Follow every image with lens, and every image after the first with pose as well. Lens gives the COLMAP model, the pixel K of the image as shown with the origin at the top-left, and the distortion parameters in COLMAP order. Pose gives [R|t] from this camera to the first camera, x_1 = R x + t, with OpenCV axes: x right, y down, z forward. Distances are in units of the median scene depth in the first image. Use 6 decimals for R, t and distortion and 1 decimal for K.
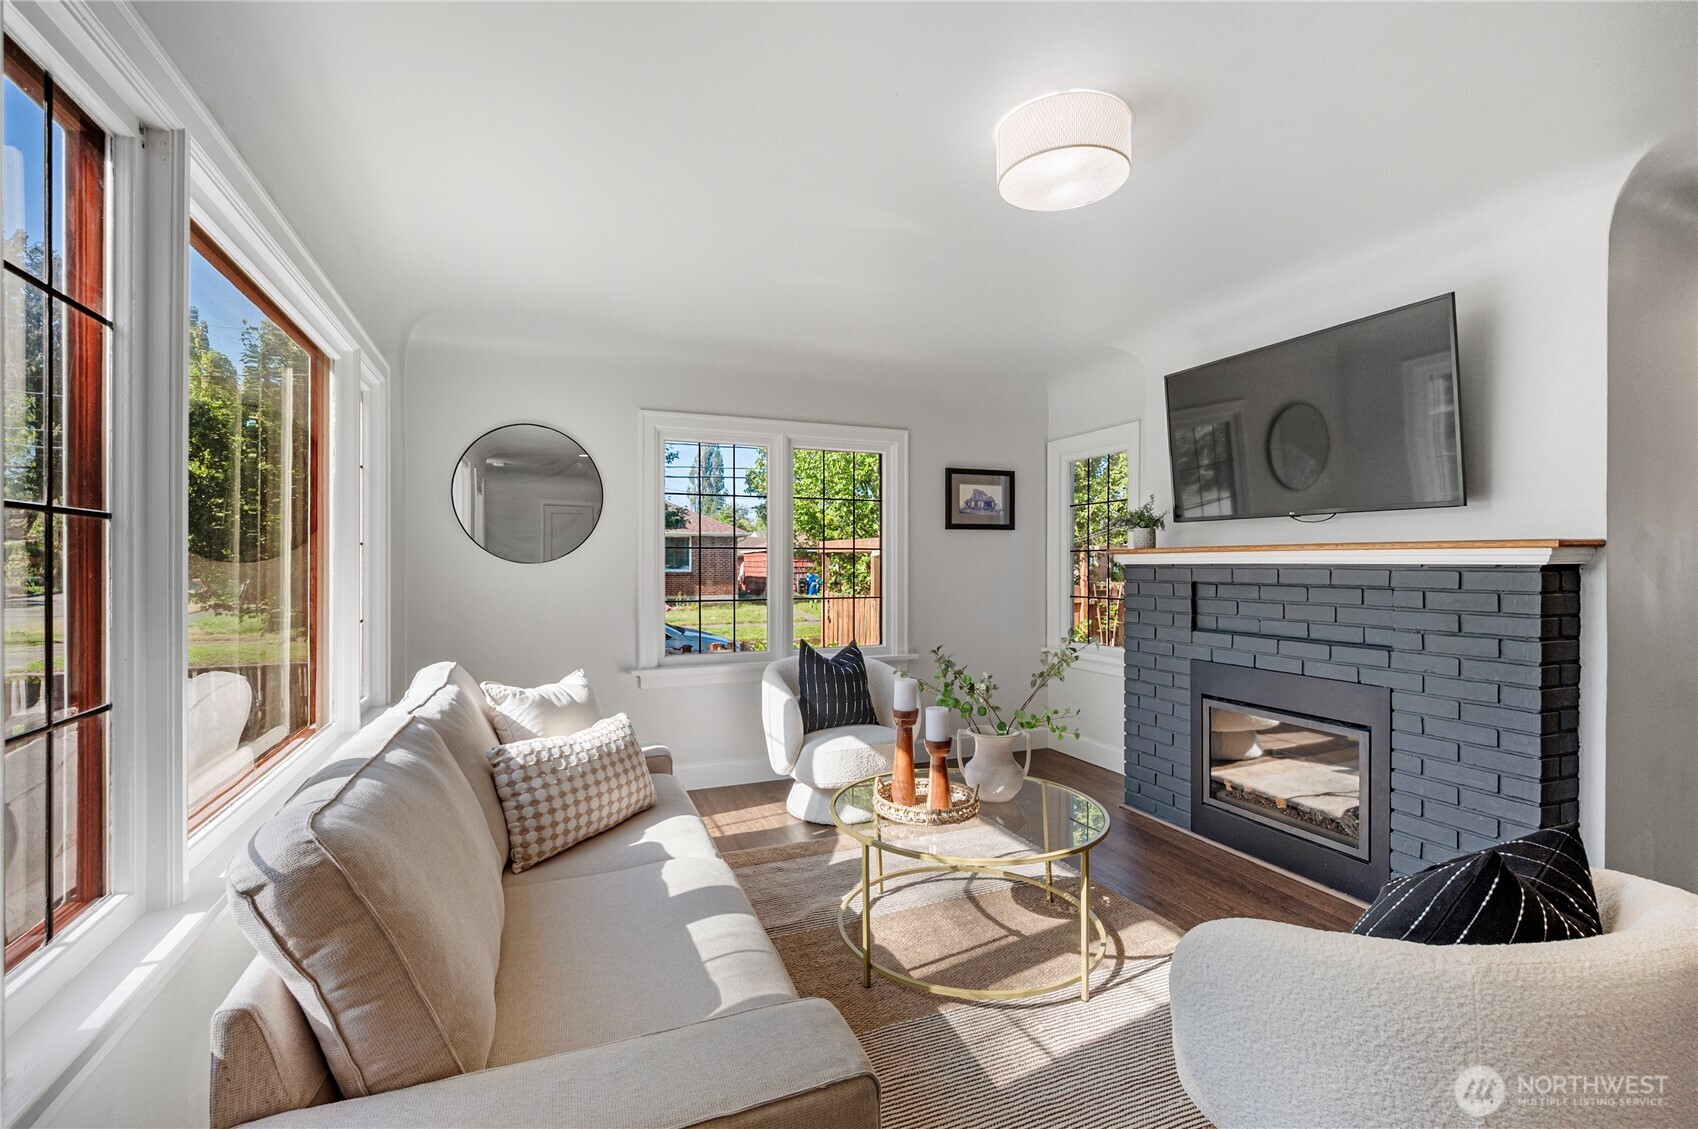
lens RADIAL K [[743.3, 0, 849.0], [0, 743.3, 564.5], [0, 0, 1]] dist [-0.000642, 0.000297]
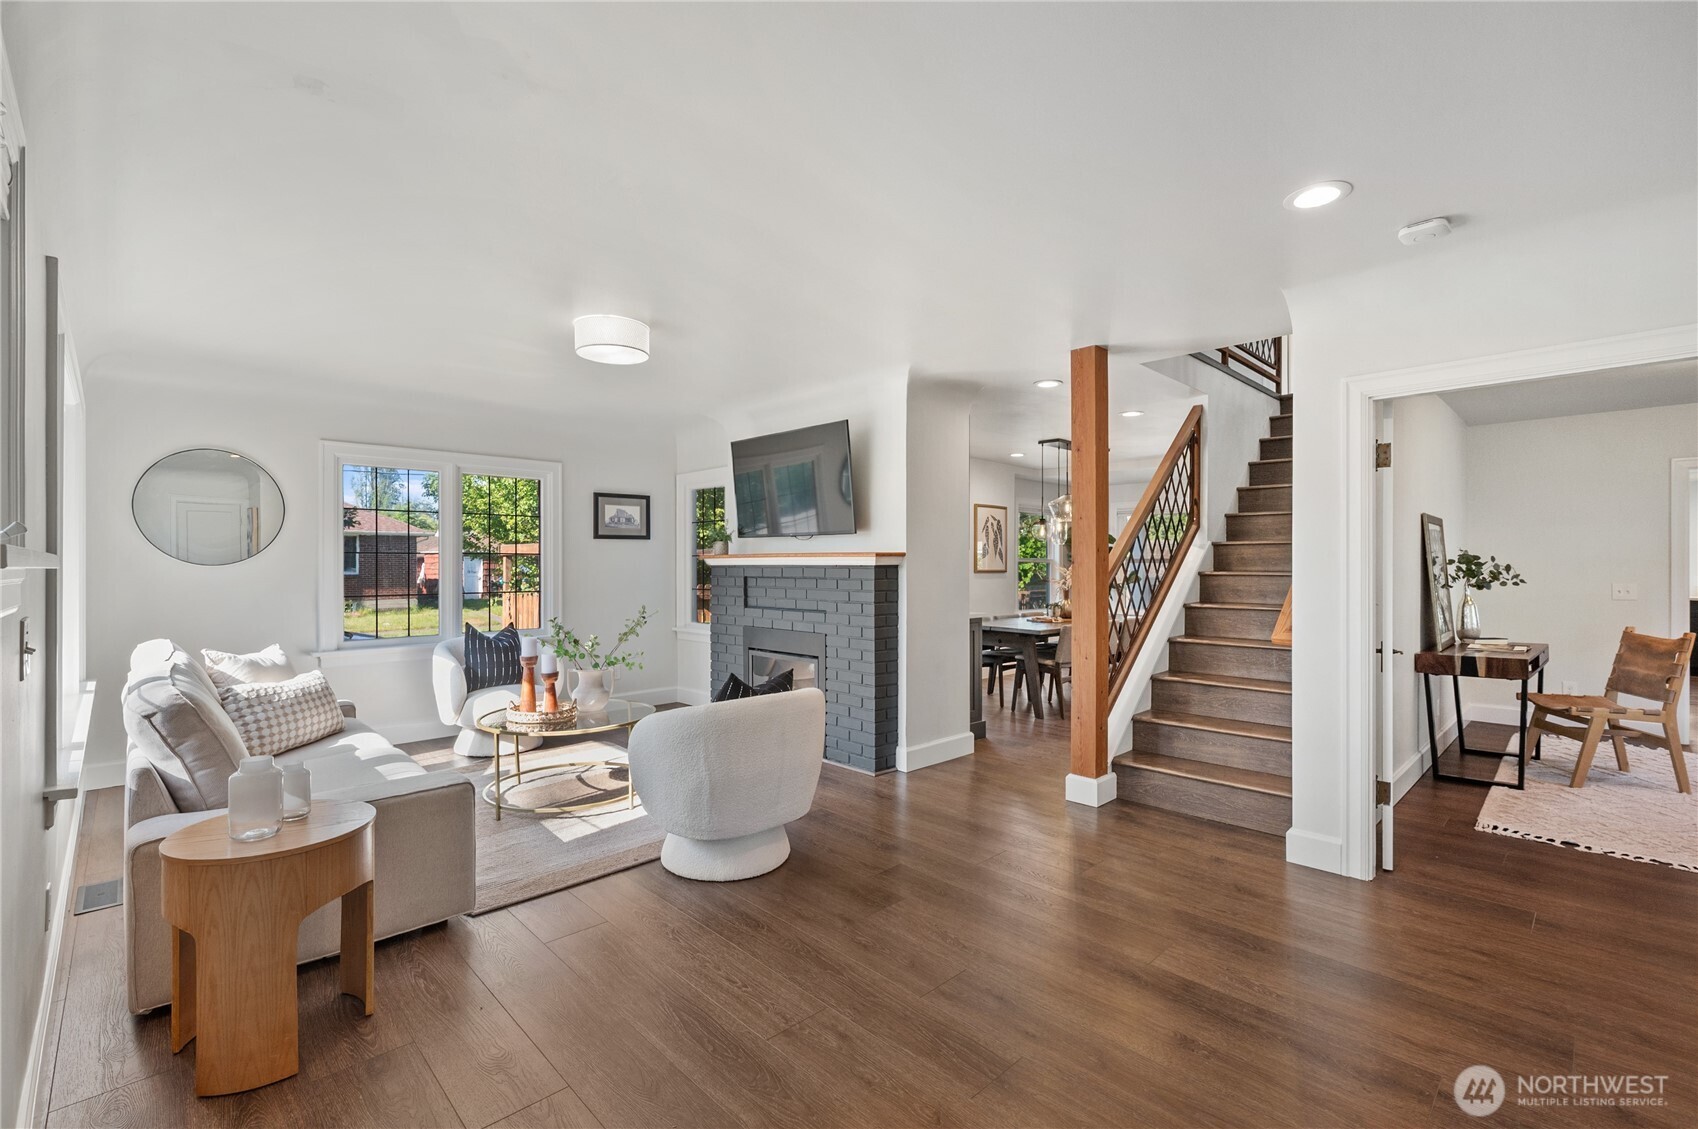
lens RADIAL K [[743.3, 0, 849.0], [0, 743.3, 564.5], [0, 0, 1]] dist [-0.000642, 0.000297]
pose [[0.929922, -0.002173, 0.367752, 0.112989], [0.002725, 0.999996, -0.000982, 0.000357], [-0.367748, 0.001916, 0.929924, -0.655120]]
